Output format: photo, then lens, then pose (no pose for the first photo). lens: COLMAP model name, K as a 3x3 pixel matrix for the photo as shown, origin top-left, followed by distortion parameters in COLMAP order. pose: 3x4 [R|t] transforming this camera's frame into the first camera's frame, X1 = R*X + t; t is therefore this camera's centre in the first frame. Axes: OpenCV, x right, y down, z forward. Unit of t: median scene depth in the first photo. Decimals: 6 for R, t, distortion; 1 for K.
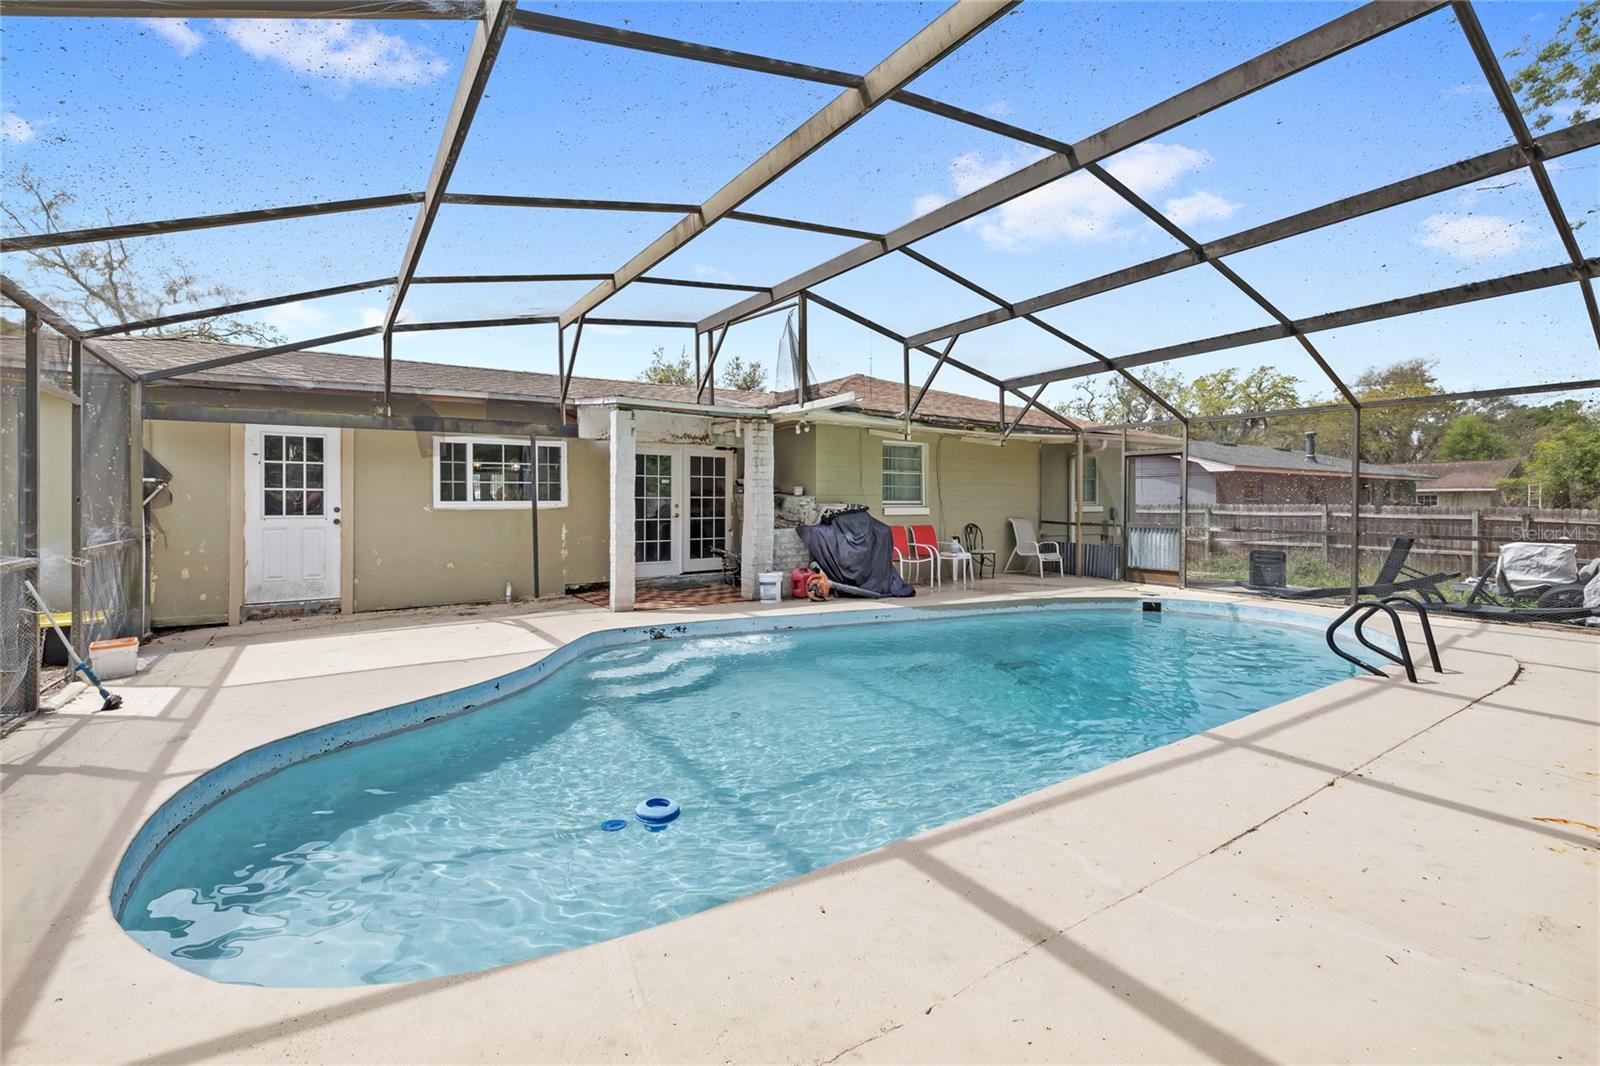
lens RADIAL K [[681.0, 0, 796.0], [0, 681.0, 516.6], [0, 0, 1]] dist [0.000085, 0.000204]
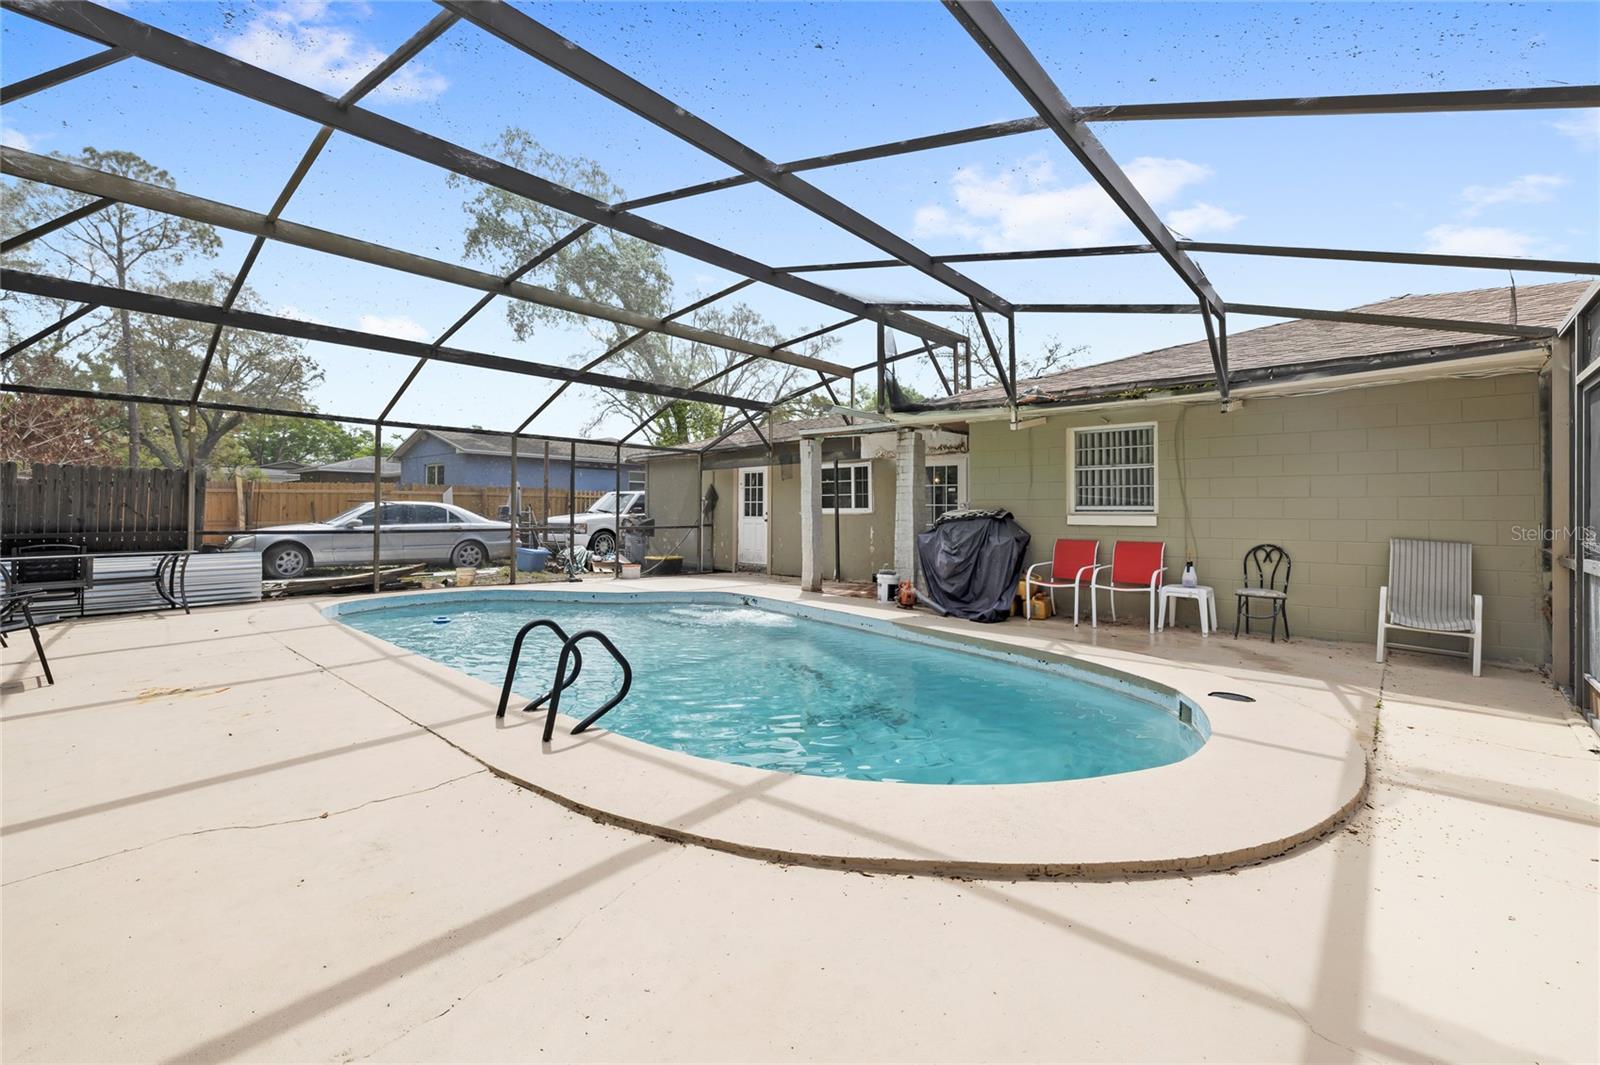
lens RADIAL K [[681.0, 0, 794.7], [0, 681.0, 526.0], [0, 0, 1]] dist [0.000085, 0.000204]
pose [[0.242672, 0.023145, -0.969832, 0.999846], [-0.018360, 0.999646, 0.019262, -0.012592], [0.969935, 0.013132, 0.243011, 0.628264]]
